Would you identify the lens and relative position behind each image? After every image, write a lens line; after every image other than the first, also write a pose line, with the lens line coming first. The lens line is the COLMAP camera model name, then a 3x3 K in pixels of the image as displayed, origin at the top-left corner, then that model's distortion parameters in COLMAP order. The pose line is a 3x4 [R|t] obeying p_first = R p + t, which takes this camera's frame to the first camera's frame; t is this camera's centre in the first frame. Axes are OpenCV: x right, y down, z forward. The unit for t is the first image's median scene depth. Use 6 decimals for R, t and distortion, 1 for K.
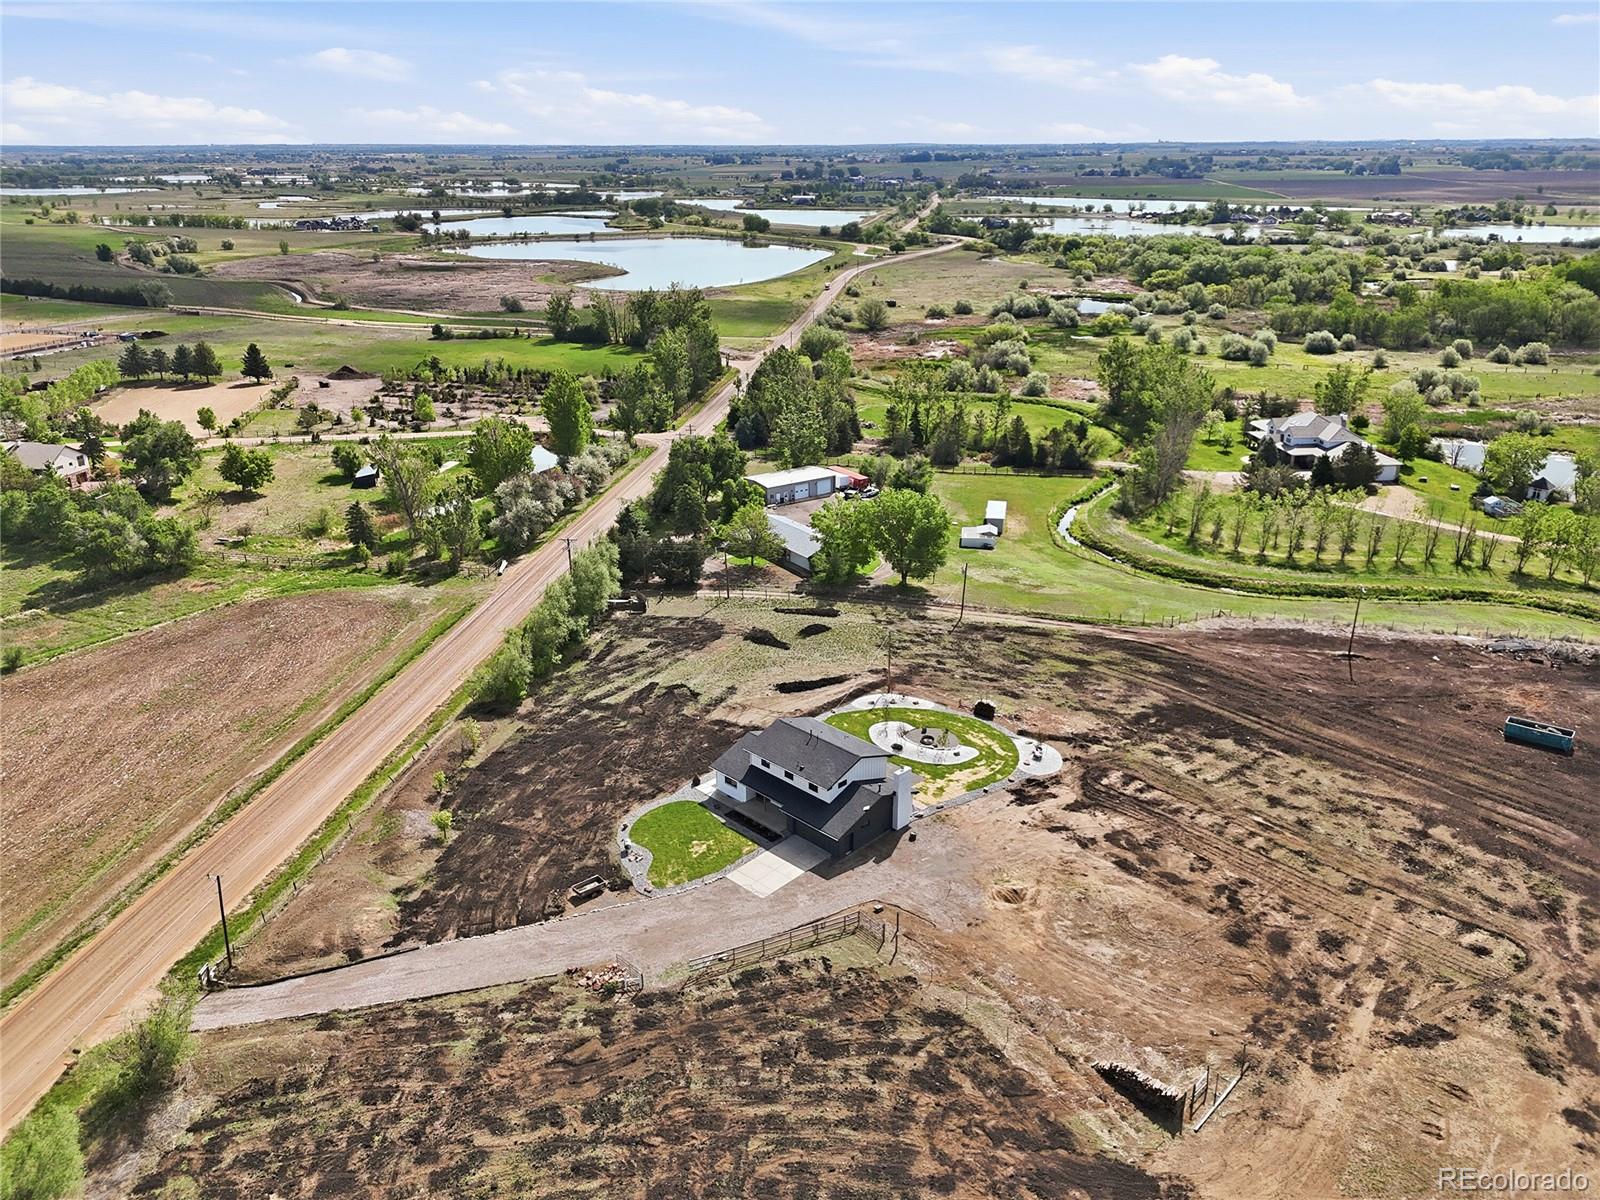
lens RADIAL K [[1174.8, 0, 813.4], [0, 1174.8, 604.7], [0, 0, 1]] dist [0.087111, -0.084384]
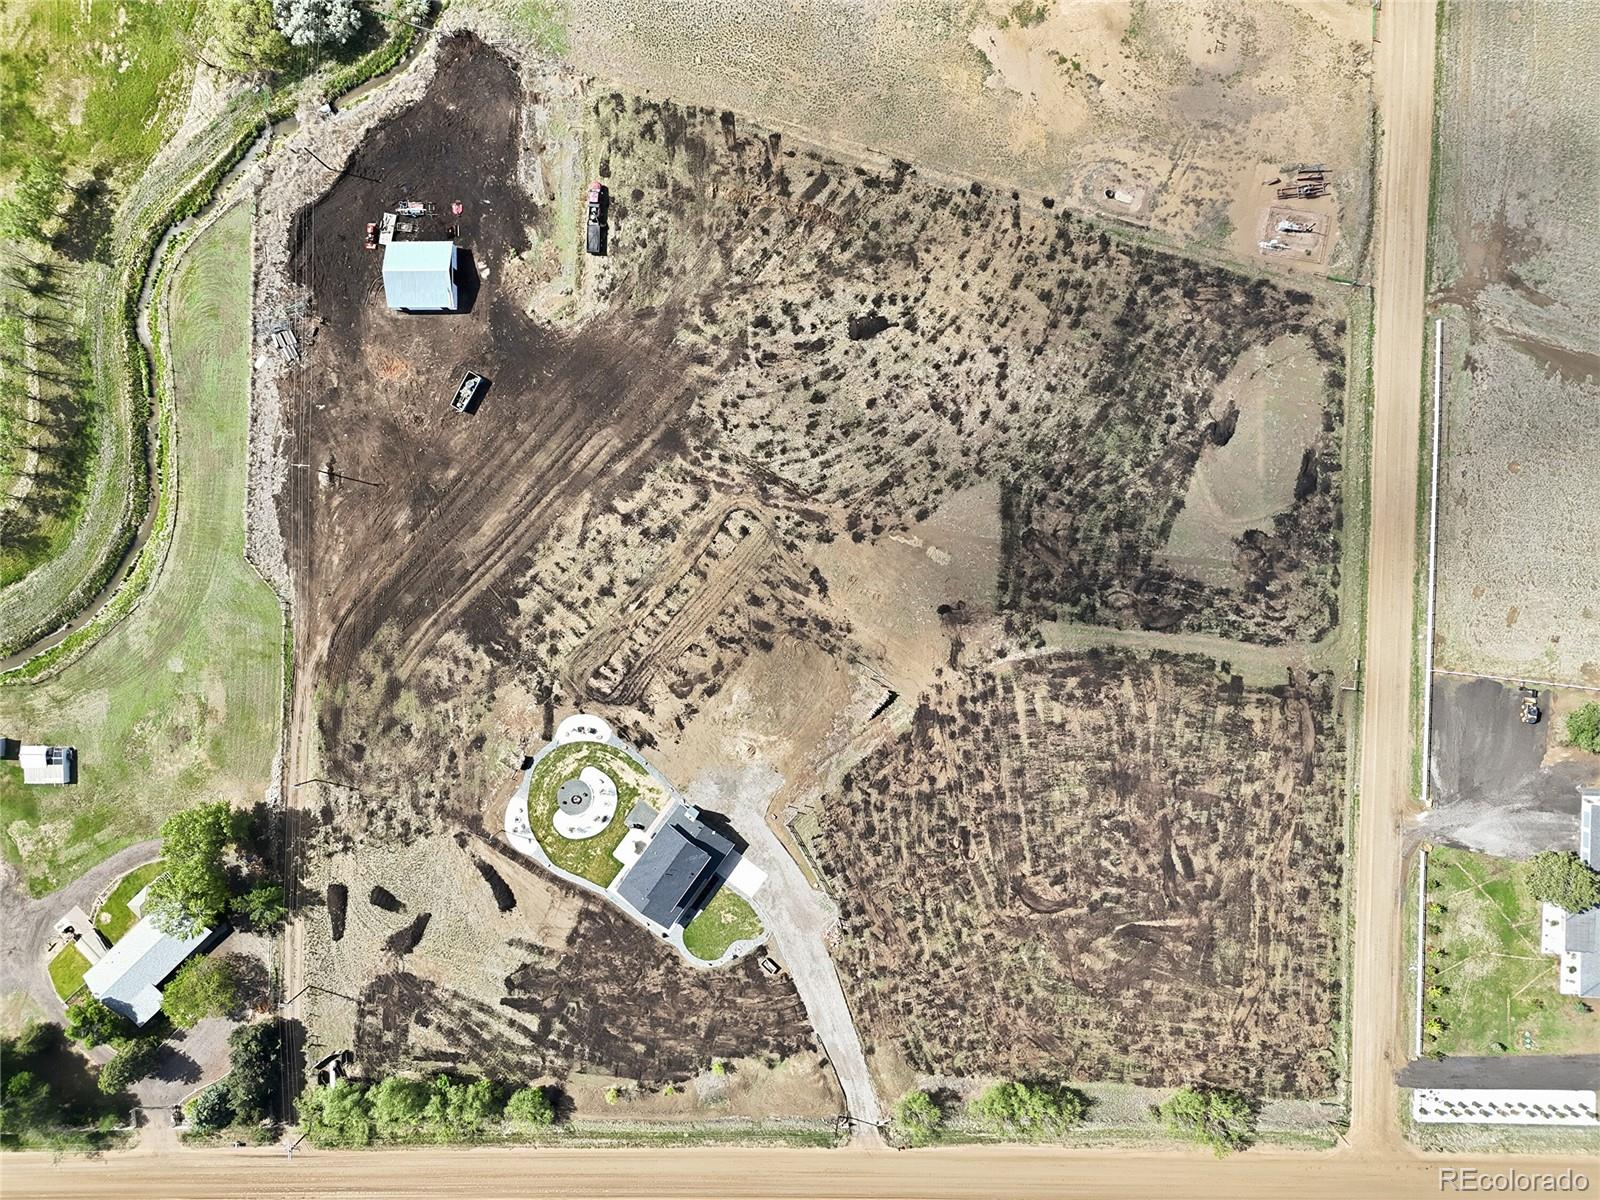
lens RADIAL K [[1174.8, 0, 814.7], [0, 1174.8, 585.1], [0, 0, 1]] dist [0.087111, -0.084384]
pose [[-0.139234, -0.990259, -0.000210, 0.315113], [0.380935, -0.053757, 0.923038, -1.120383], [-0.914058, 0.128438, 0.384709, 0.073247]]
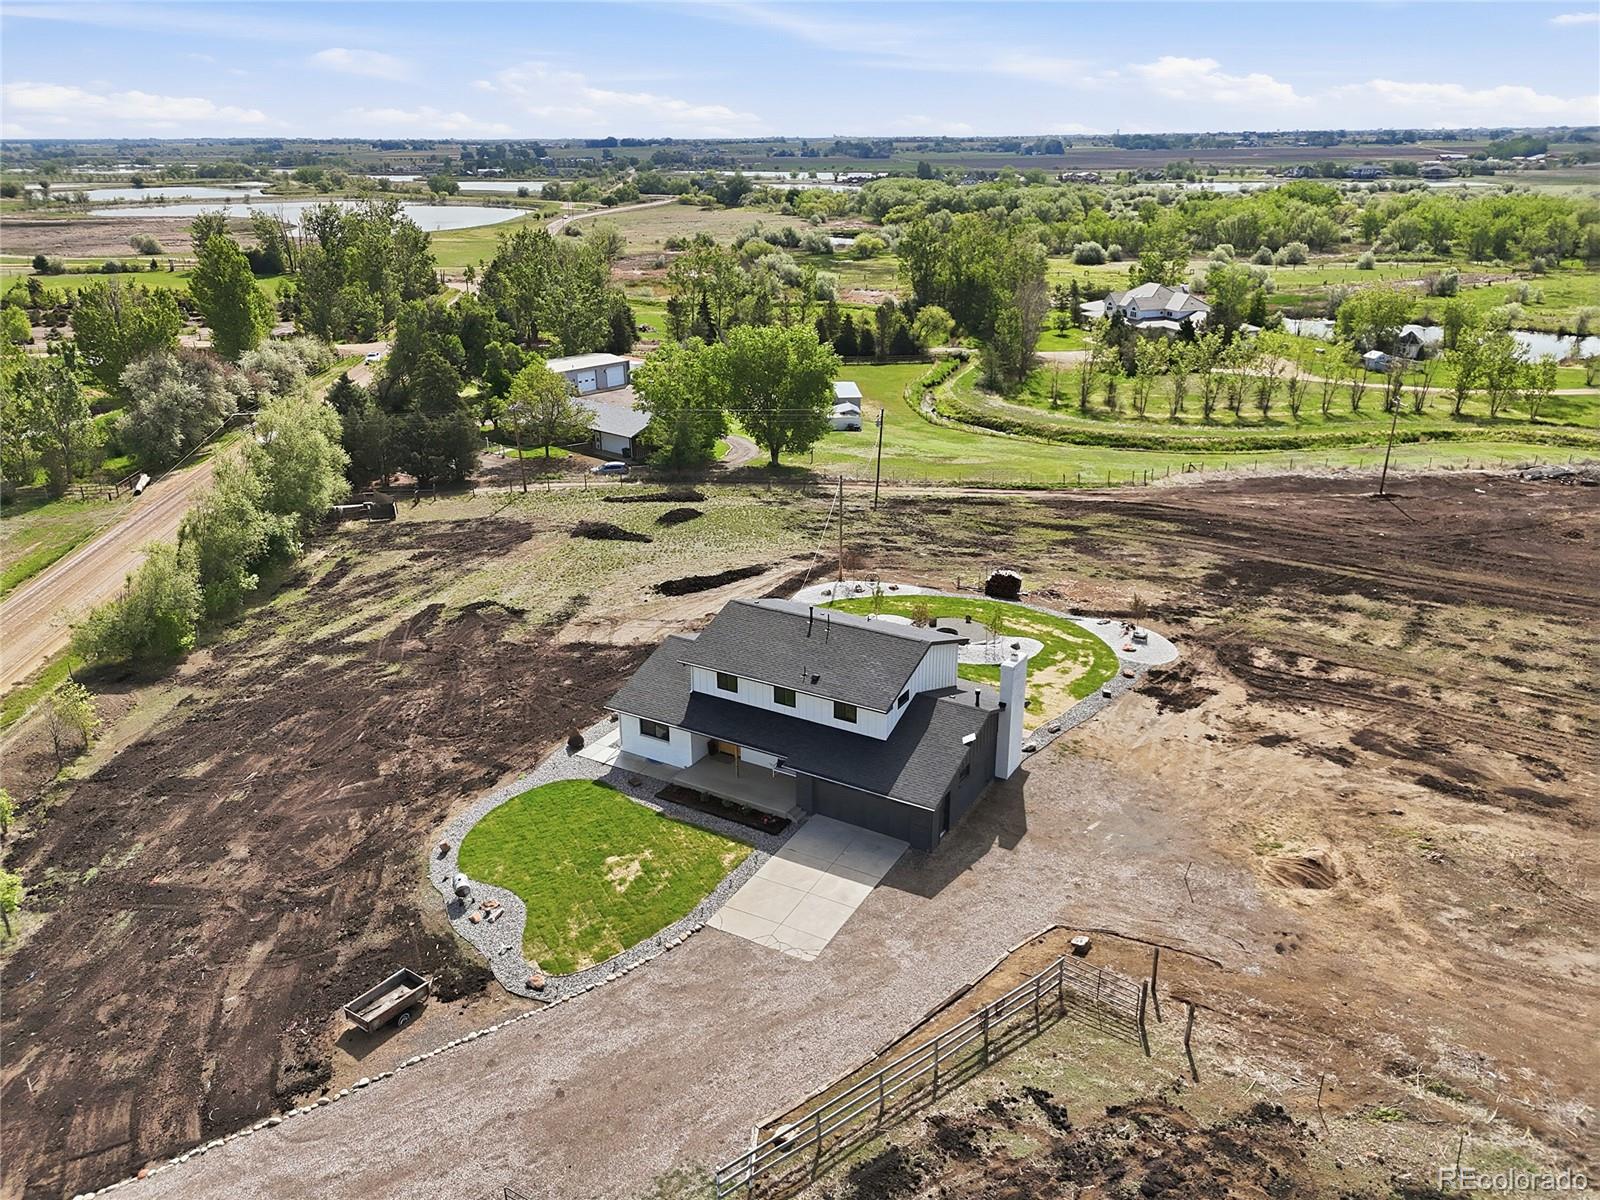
lens RADIAL K [[1174.8, 0, 810.7], [0, 1174.8, 606.8], [0, 0, 1]] dist [0.087111, -0.084384]
pose [[0.969494, -0.094535, 0.226152, -0.094995], [0.093686, 0.995496, 0.014510, 0.081402], [-0.226505, 0.007119, 0.973984, 0.417630]]
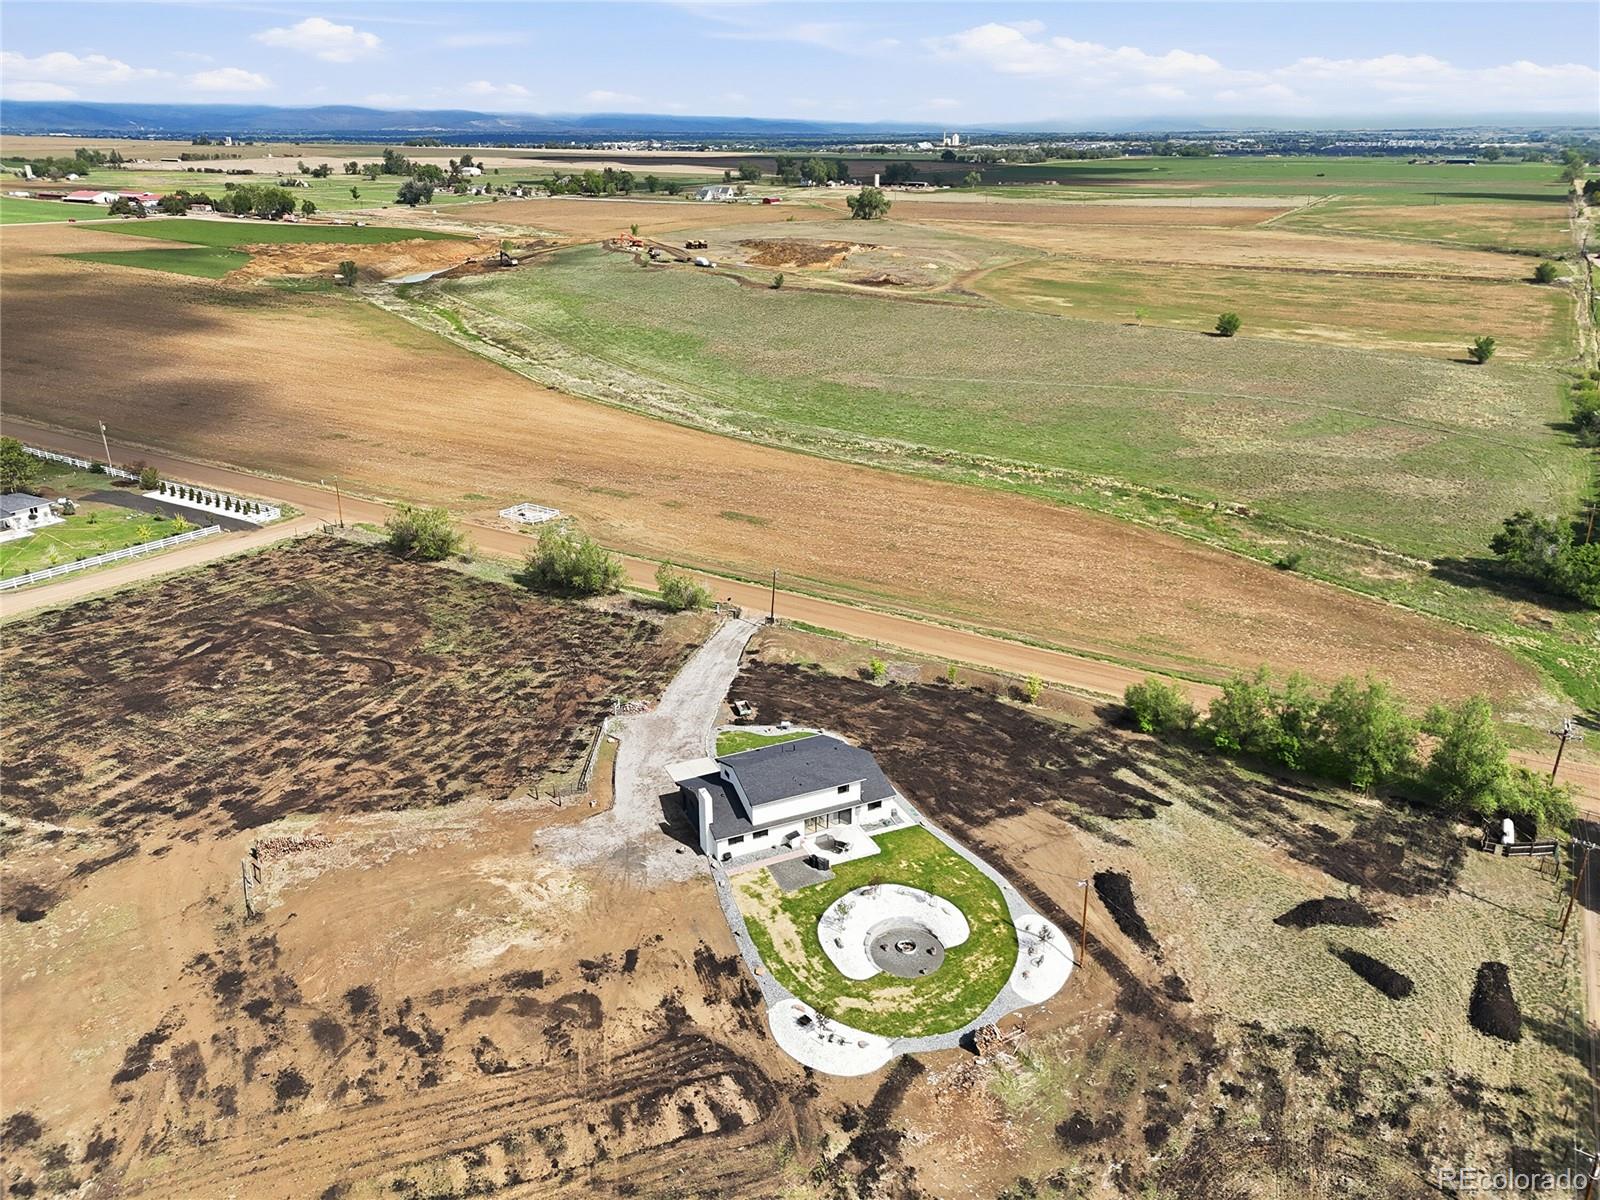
lens RADIAL K [[1174.8, 0, 810.7], [0, 1174.8, 601.7], [0, 0, 1]] dist [0.087111, -0.084384]
pose [[-0.361210, 0.344218, -0.866626, 0.645452], [-0.337508, 0.818101, 0.465618, -0.362372], [0.869261, 0.460679, -0.179330, 0.926252]]
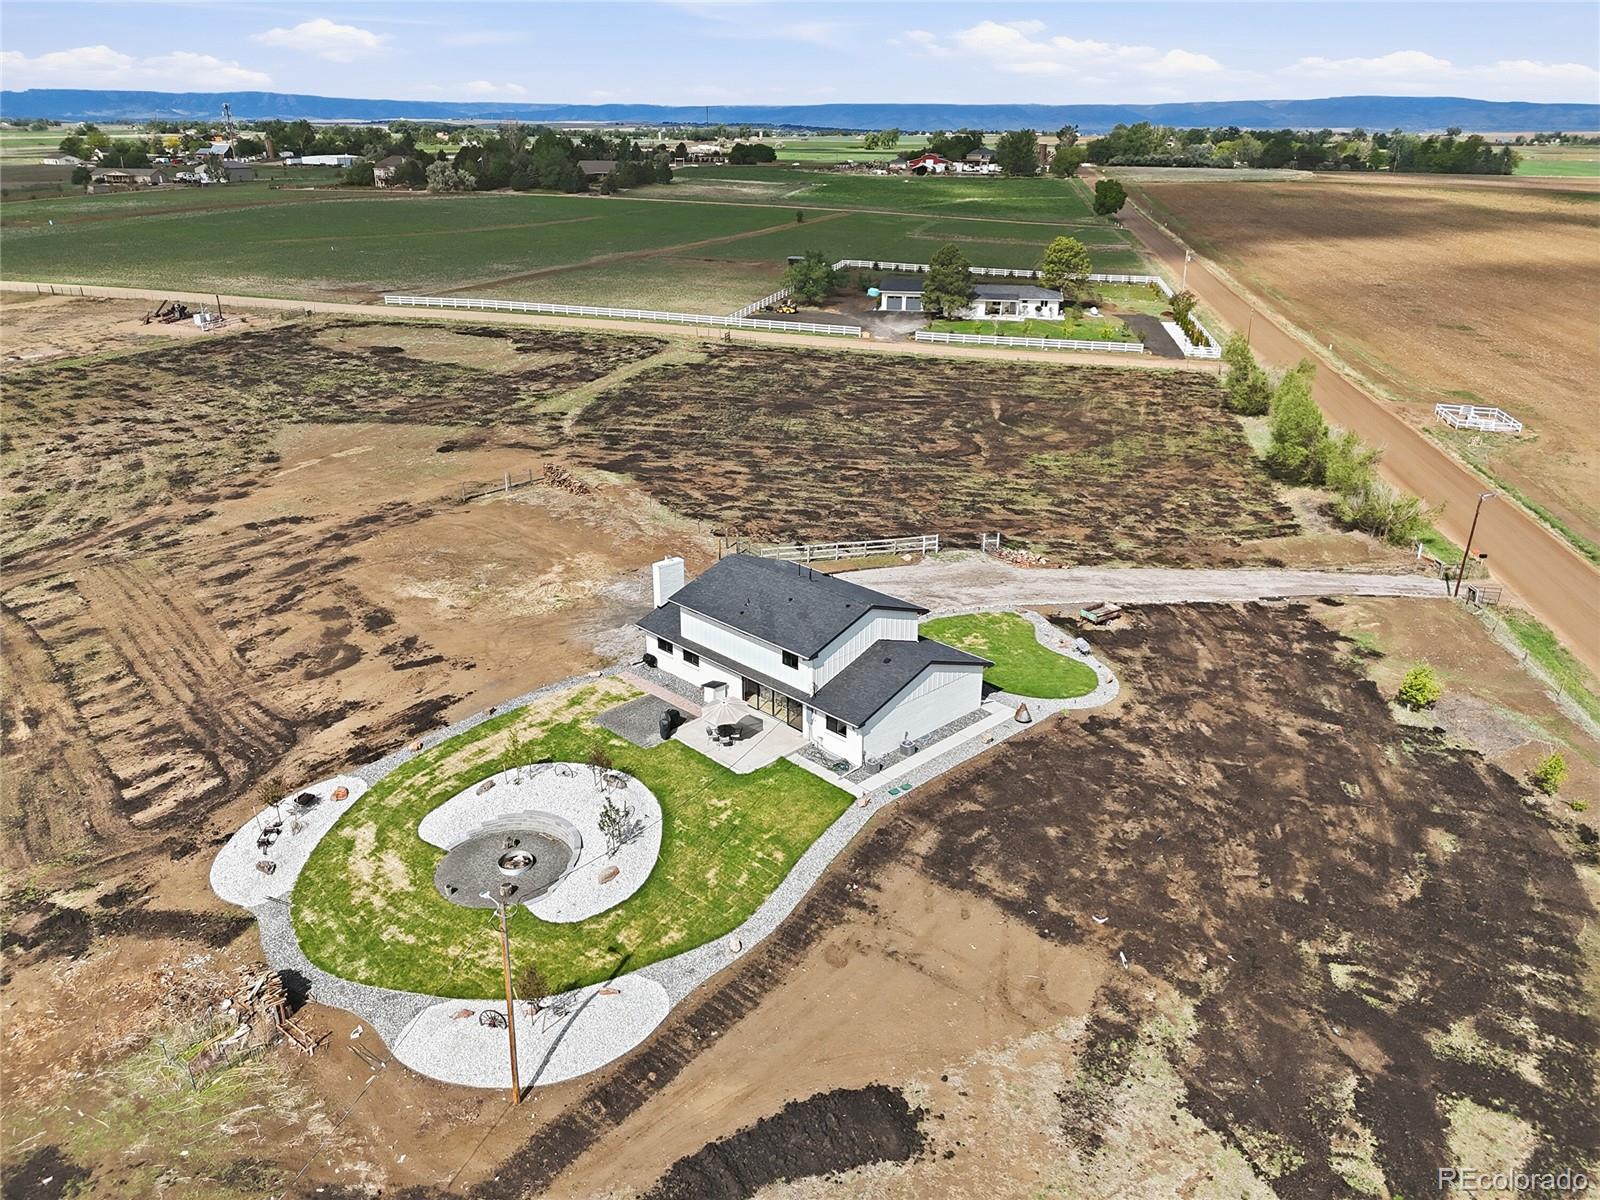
lens RADIAL K [[1174.8, 0, 805.1], [0, 1174.8, 606.5], [0, 0, 1]] dist [0.087111, -0.084384]
pose [[-0.999682, -0.015867, 0.019617, -0.008647], [0.001714, 0.733003, 0.680224, -0.215793], [-0.025173, 0.680041, -0.732742, 1.168403]]
